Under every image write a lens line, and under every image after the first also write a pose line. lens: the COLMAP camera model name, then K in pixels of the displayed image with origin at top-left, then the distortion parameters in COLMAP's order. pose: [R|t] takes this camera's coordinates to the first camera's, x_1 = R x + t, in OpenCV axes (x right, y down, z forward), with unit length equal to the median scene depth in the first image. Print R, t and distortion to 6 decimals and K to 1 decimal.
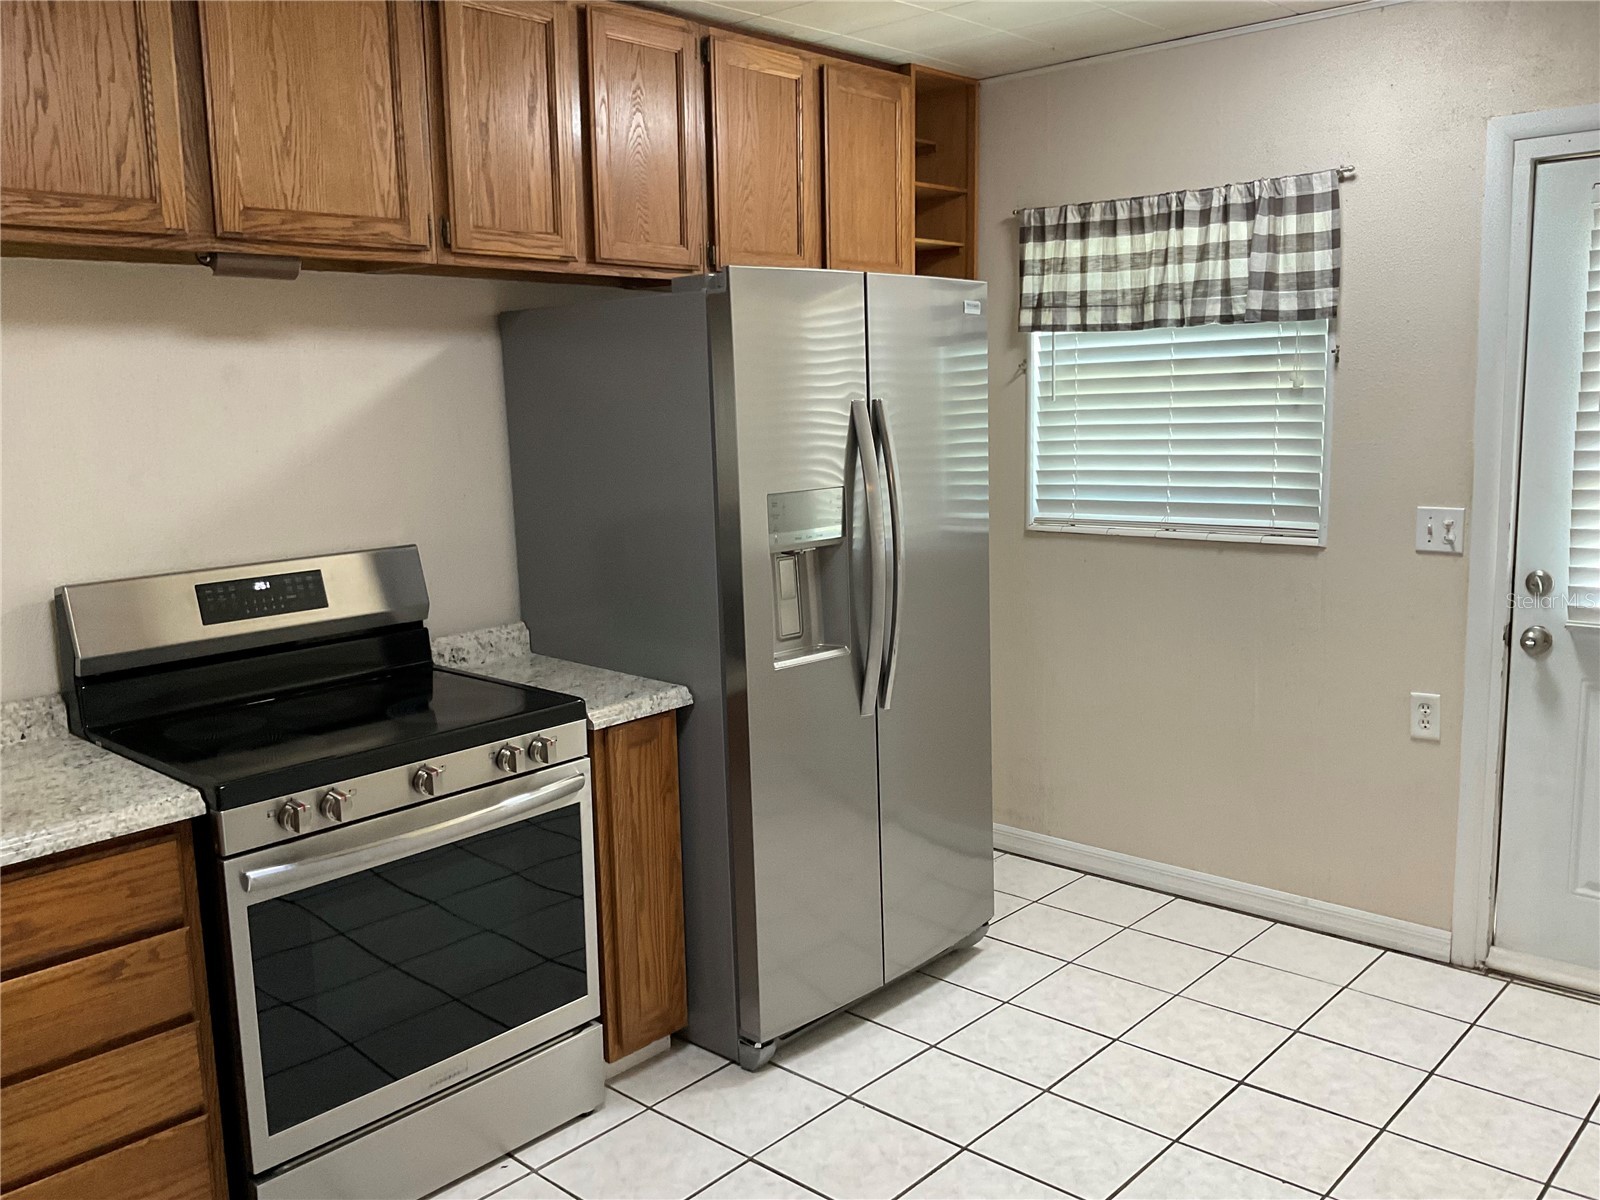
lens RADIAL K [[1327.1, 0, 790.8], [0, 1327.1, 594.1], [0, 0, 1]] dist [0.102577, -0.202675]
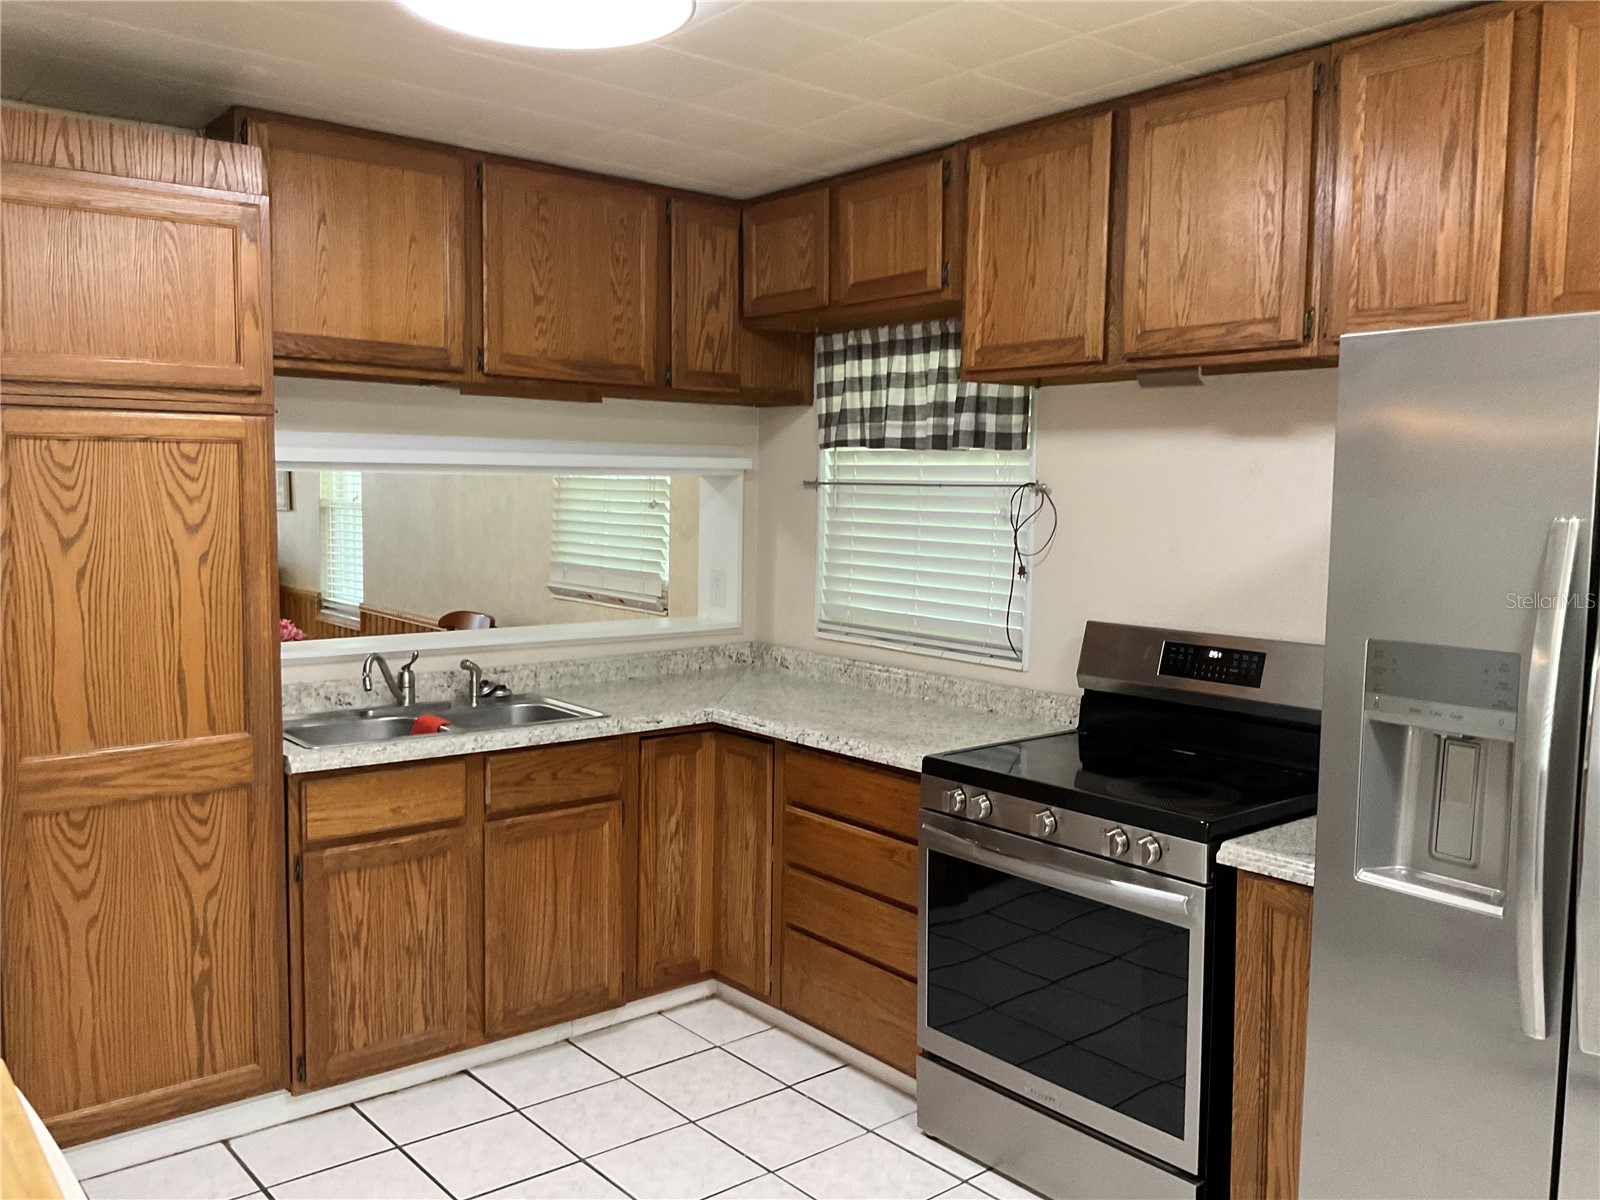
lens RADIAL K [[1327.1, 0, 791.6], [0, 1327.1, 595.6], [0, 0, 1]] dist [0.102577, -0.202675]
pose [[-0.130555, 0.108439, -0.985493, 0.720297], [-0.161905, 0.978325, 0.129099, -0.136510], [0.978132, 0.176411, -0.110168, 0.737959]]
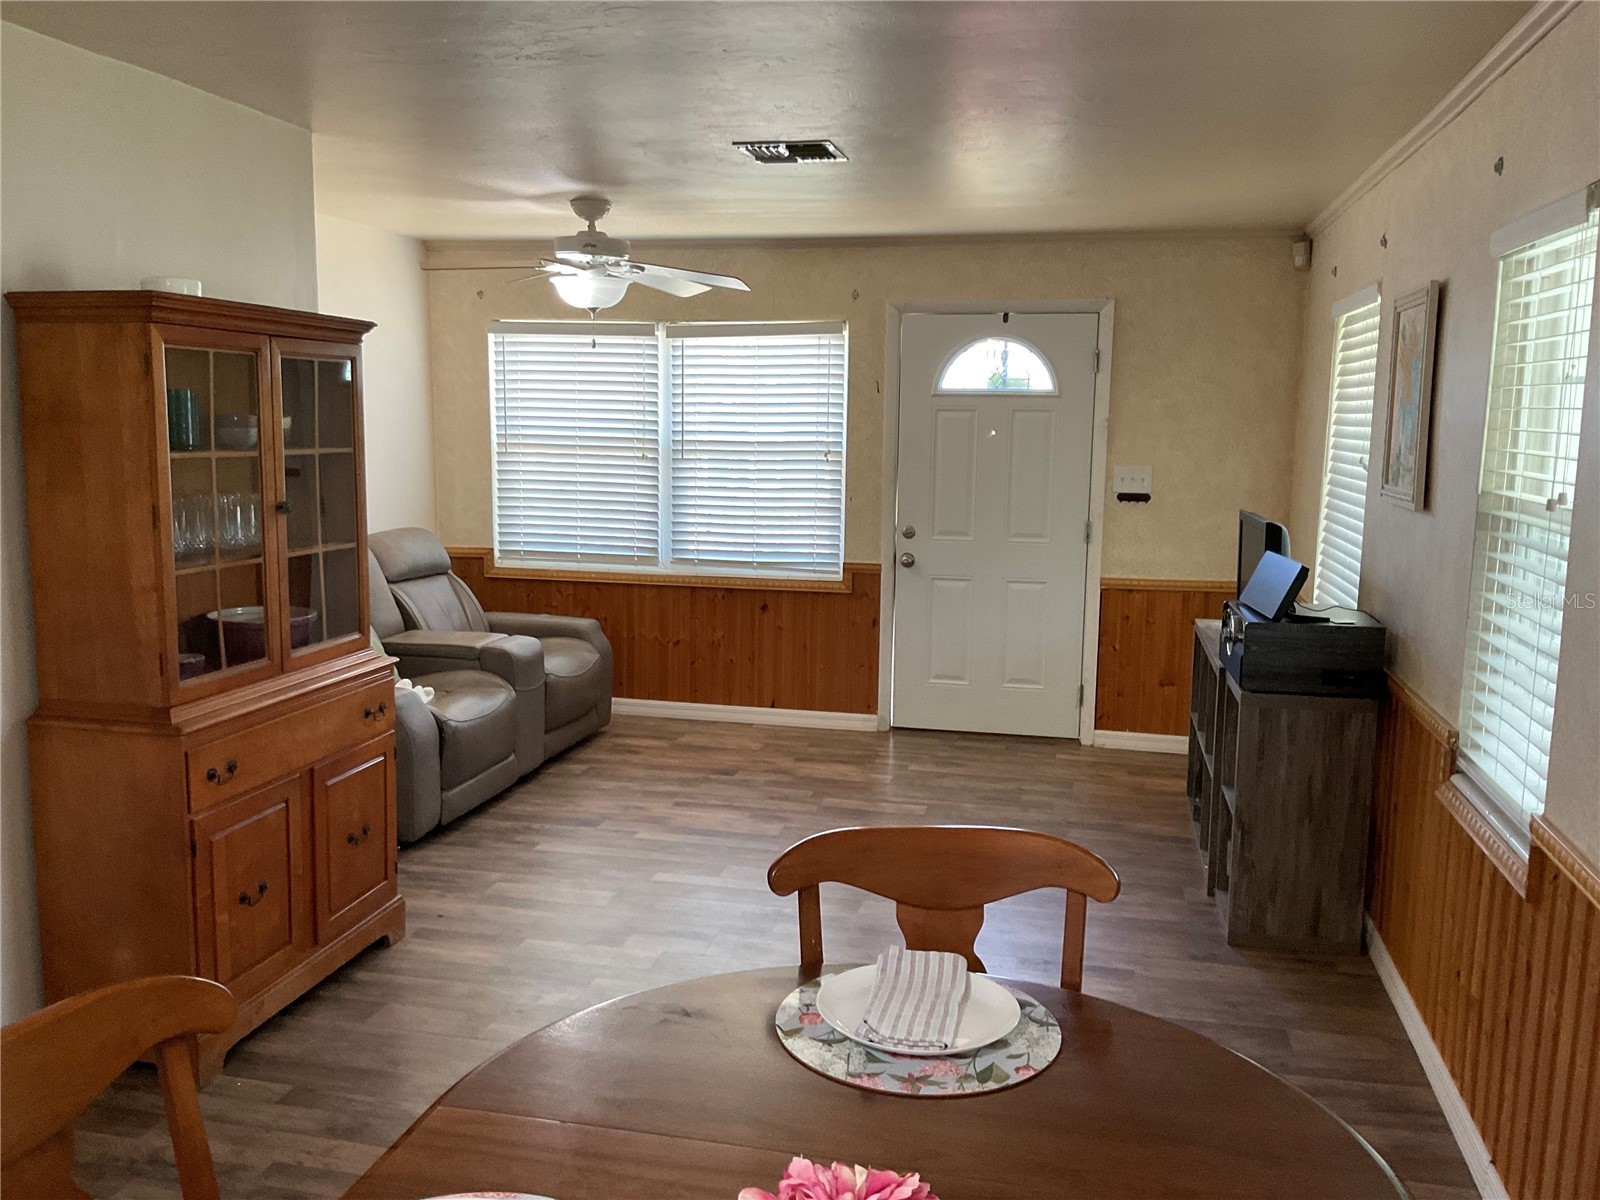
lens RADIAL K [[1327.1, 0, 801.3], [0, 1327.1, 611.9], [0, 0, 1]] dist [0.102577, -0.202675]
pose [[-0.863533, 0.092301, -0.495774, -0.881388], [-0.065908, 0.954018, 0.292414, -0.002818], [0.499967, 0.285184, -0.817743, 0.078957]]
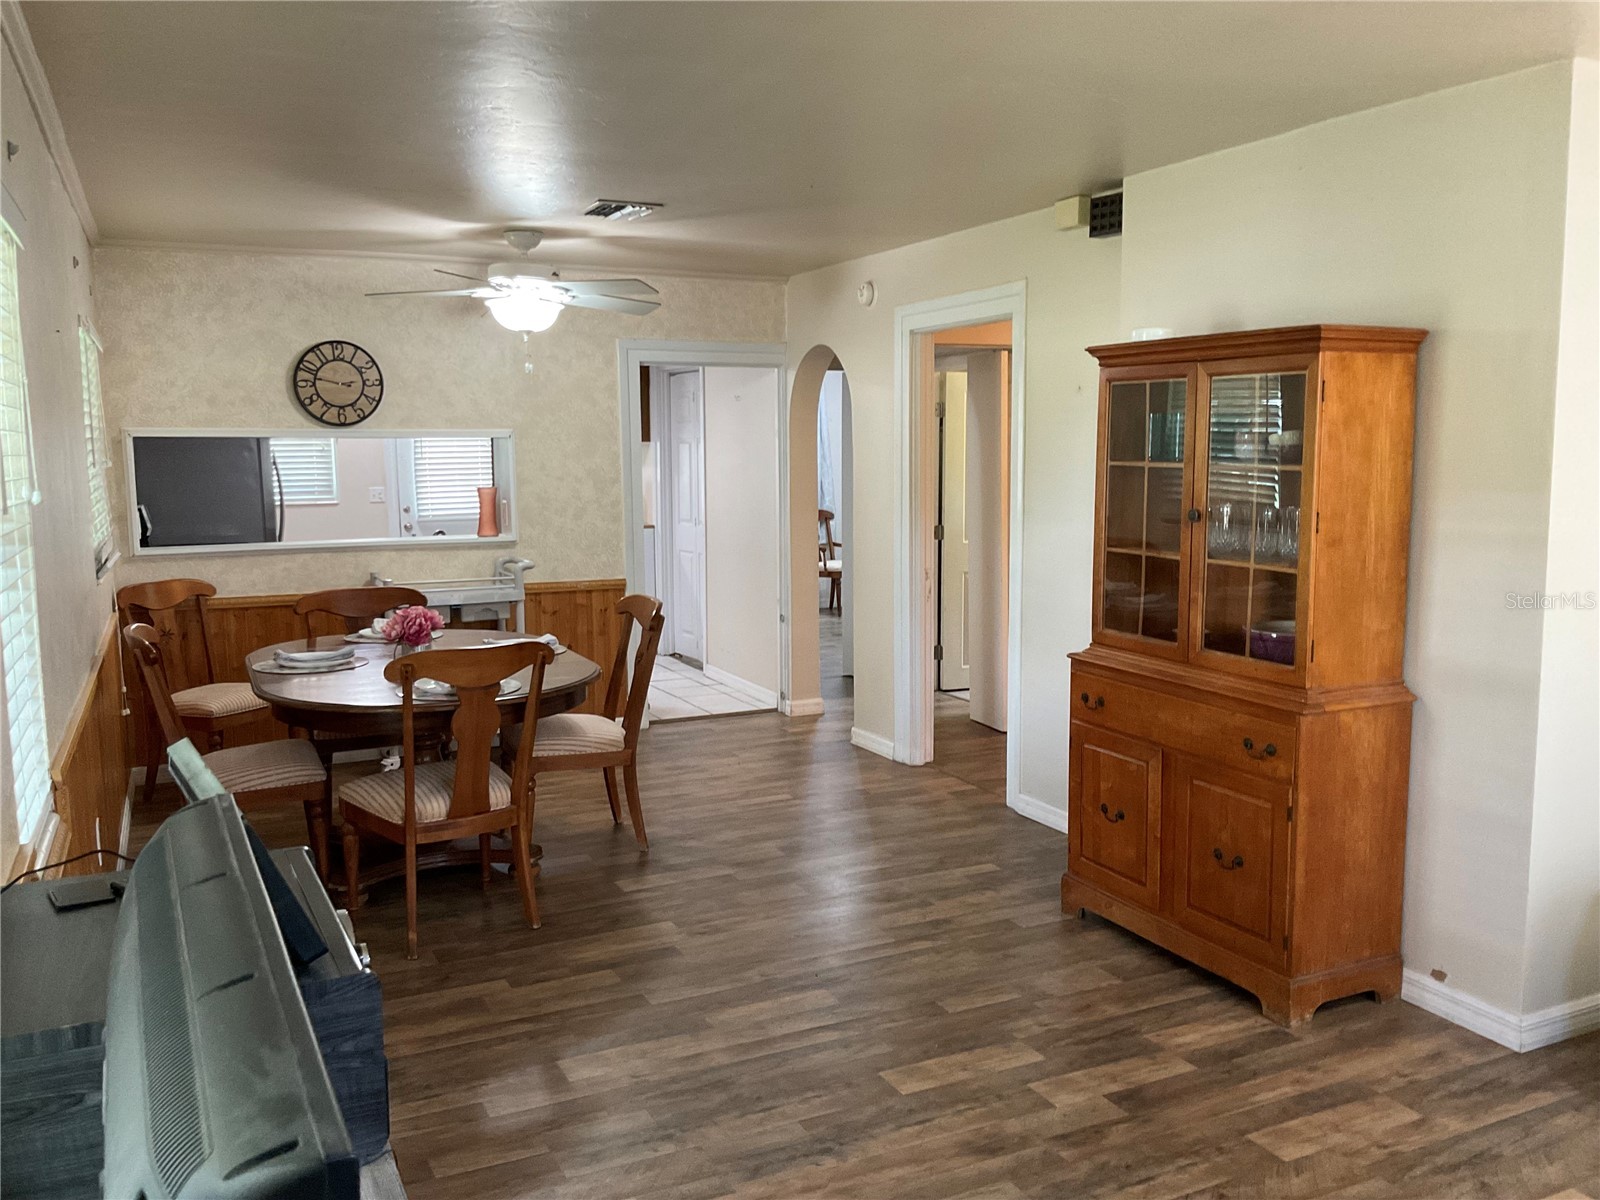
lens RADIAL K [[1327.1, 0, 791.6], [0, 1327.1, 597.9], [0, 0, 1]] dist [0.102577, -0.202675]
pose [[0.376363, -0.085319, 0.922536, -2.376668], [0.140487, 0.989492, 0.034197, 0.253676], [-0.915759, 0.116734, 0.384394, -1.218106]]
